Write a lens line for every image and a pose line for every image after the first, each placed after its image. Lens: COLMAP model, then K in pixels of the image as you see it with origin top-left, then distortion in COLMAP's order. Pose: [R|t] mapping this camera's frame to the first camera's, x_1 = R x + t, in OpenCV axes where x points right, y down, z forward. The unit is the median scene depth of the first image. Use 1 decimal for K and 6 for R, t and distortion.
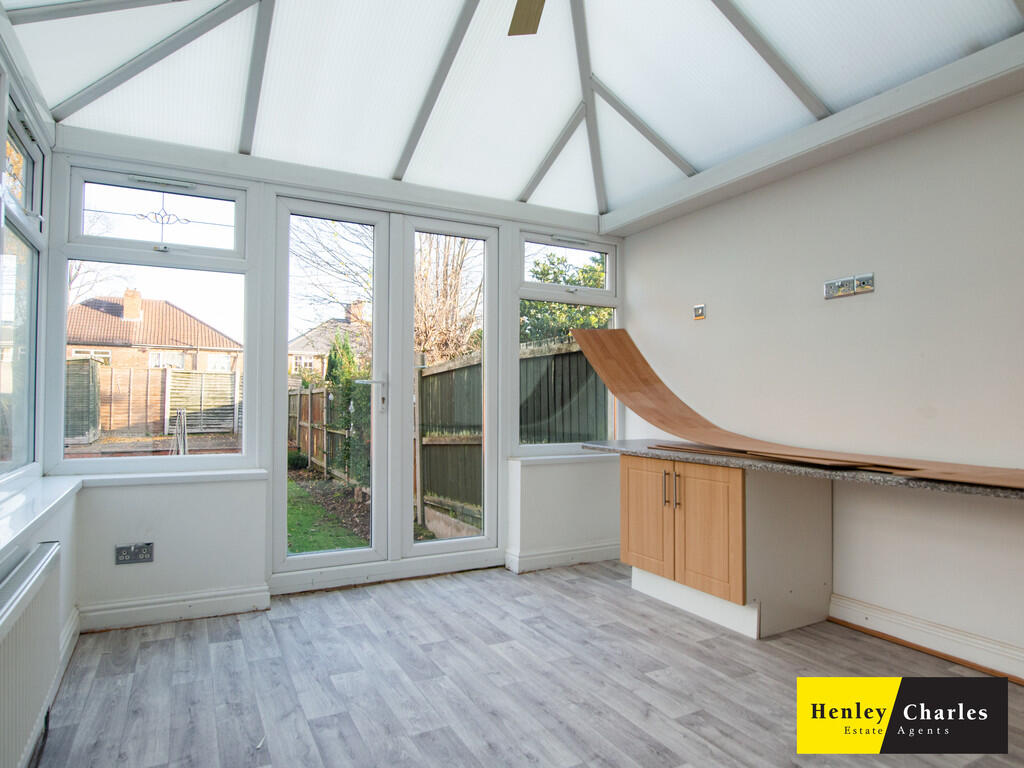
lens RADIAL K [[613.7, 0, 480.9], [0, 613.7, 381.5], [0, 0, 1]] dist [-0.050532, 0.000303]
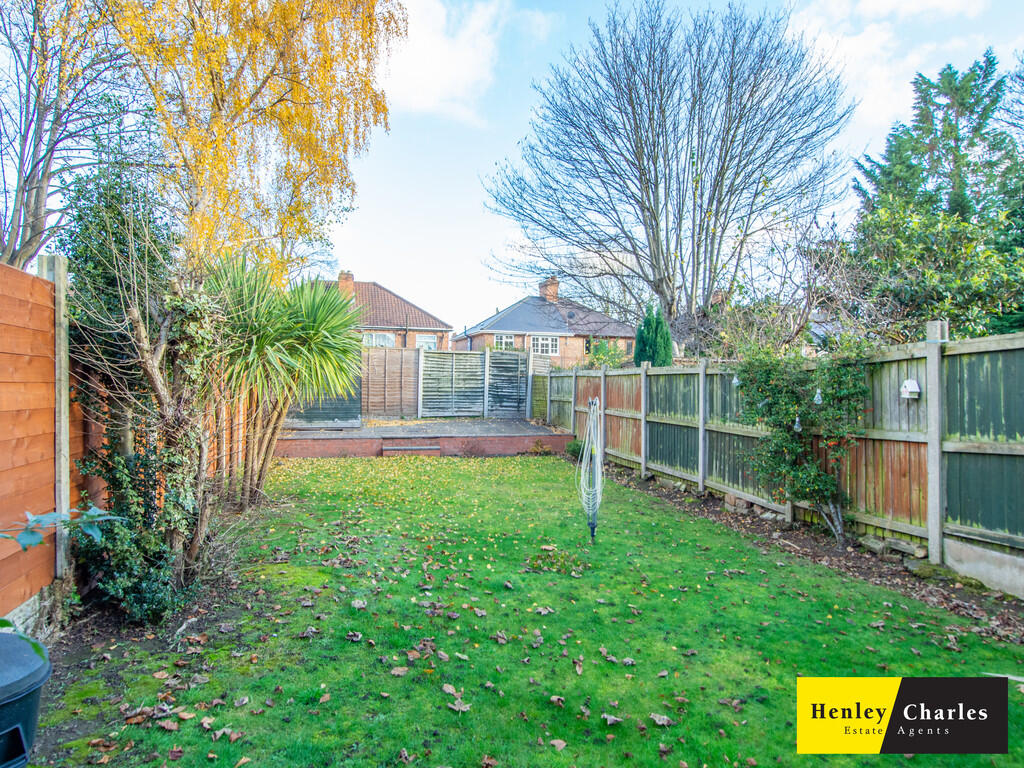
lens RADIAL K [[613.7, 0, 480.9], [0, 613.7, 381.5], [0, 0, 1]] dist [-0.050532, 0.000303]
pose [[0.969404, 0.005802, -0.245403, -0.186829], [0.002226, 0.999472, 0.032423, -0.000517], [0.245462, -0.031977, 0.968879, 0.086368]]
